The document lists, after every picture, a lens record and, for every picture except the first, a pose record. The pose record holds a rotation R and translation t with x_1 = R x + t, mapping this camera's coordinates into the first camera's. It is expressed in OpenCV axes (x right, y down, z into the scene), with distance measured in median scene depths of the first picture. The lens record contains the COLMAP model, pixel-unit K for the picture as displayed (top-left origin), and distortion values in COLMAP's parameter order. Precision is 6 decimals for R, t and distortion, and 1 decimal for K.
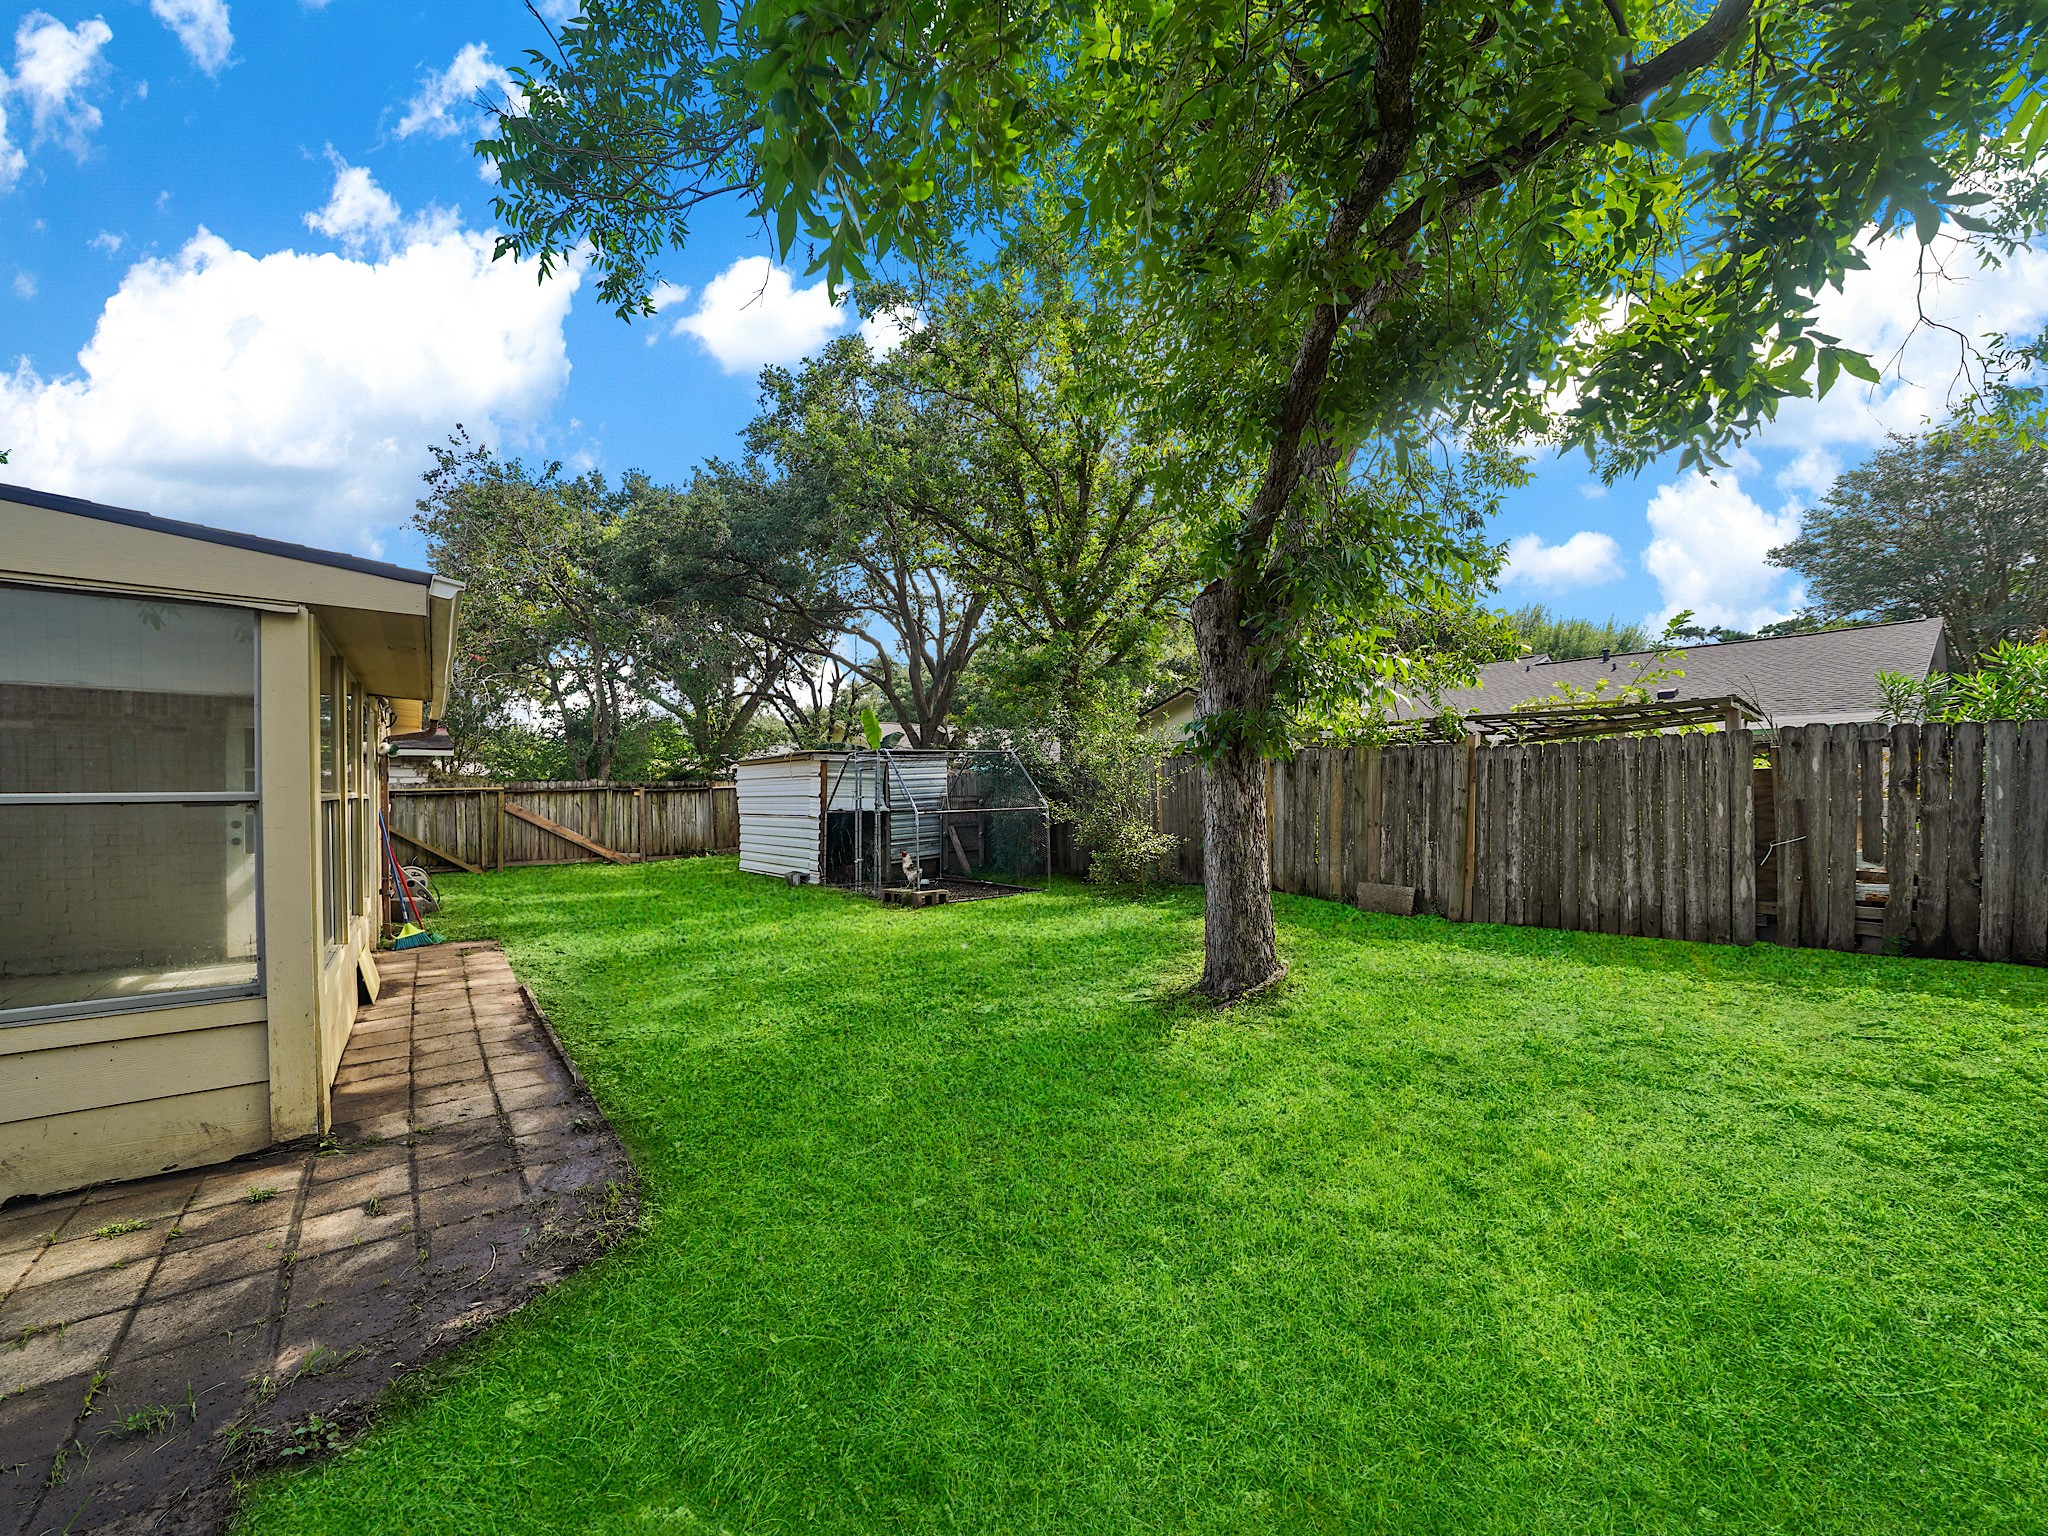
lens RADIAL K [[803.6, 0, 1020.9], [0, 803.6, 805.1], [0, 0, 1]] dist [-0.022126, 0.000273]
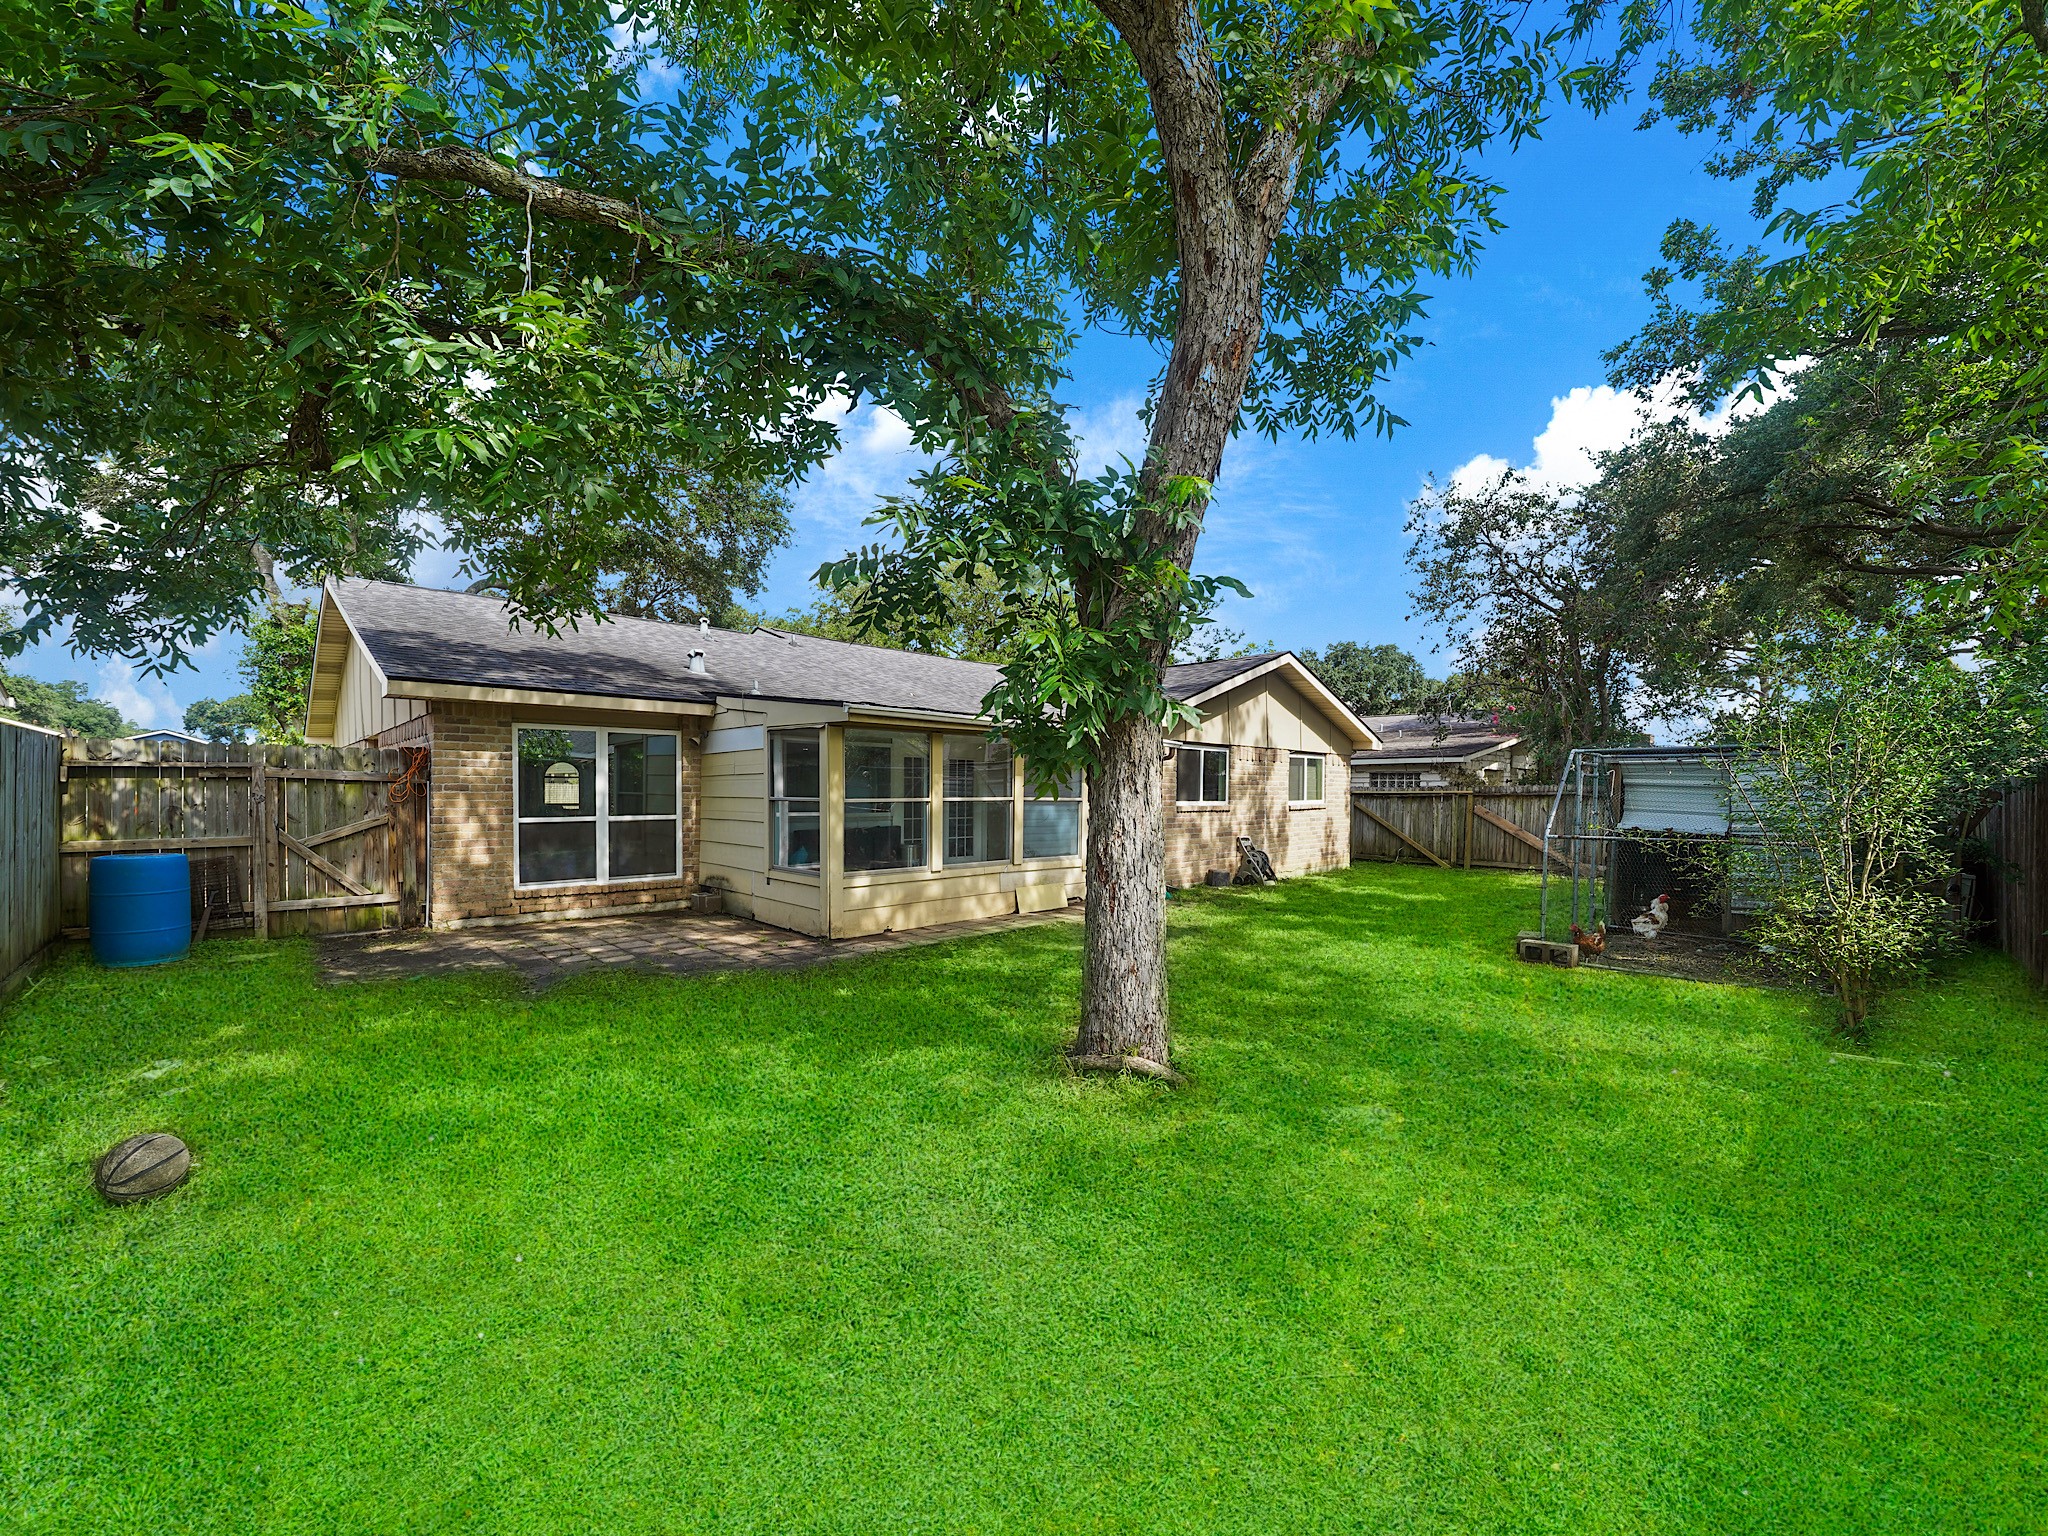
lens RADIAL K [[803.6, 0, 1020.9], [0, 803.6, 805.1], [0, 0, 1]] dist [-0.022126, 0.000273]
pose [[0.116486, 0.028438, -0.992785, 0.347995], [-0.024665, 0.999365, 0.025733, -0.015998], [0.992886, 0.021490, 0.117113, 0.270597]]
